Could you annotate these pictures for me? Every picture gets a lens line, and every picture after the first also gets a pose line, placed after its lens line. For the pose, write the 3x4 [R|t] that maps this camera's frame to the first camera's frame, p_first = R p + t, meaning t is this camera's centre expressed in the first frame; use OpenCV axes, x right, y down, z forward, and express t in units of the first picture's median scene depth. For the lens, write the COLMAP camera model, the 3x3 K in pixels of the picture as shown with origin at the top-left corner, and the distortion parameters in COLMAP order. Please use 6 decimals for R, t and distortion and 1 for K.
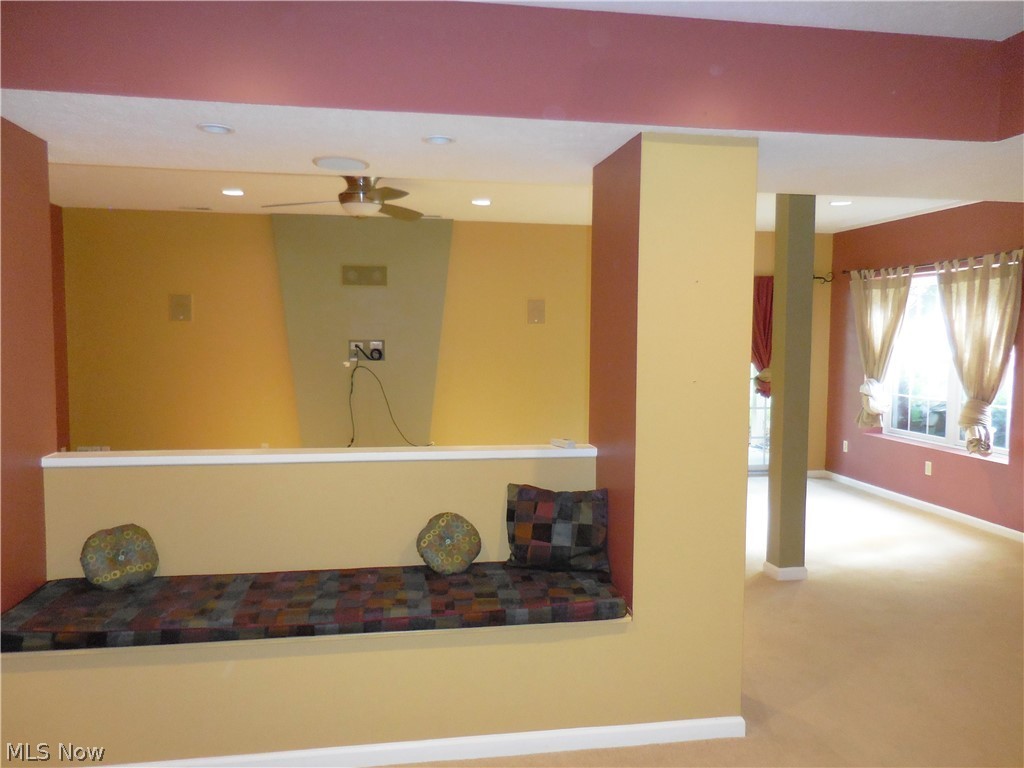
lens RADIAL K [[790.5, 0, 511.4], [0, 790.5, 383.6], [0, 0, 1]] dist [0.008500, -0.000694]
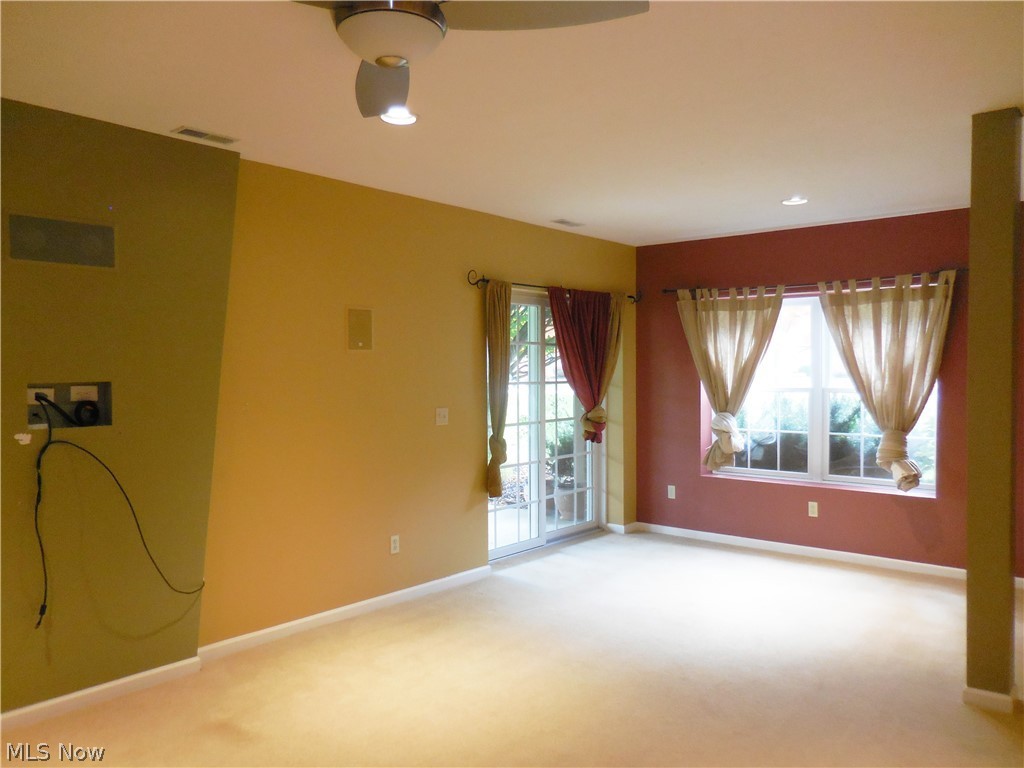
lens RADIAL K [[790.5, 0, 519.6], [0, 790.5, 405.8], [0, 0, 1]] dist [0.008500, -0.000694]
pose [[0.764154, -0.042677, 0.643620, -0.282760], [0.051460, 0.998662, 0.005122, -0.030939], [-0.642978, 0.029207, 0.765328, 0.482491]]
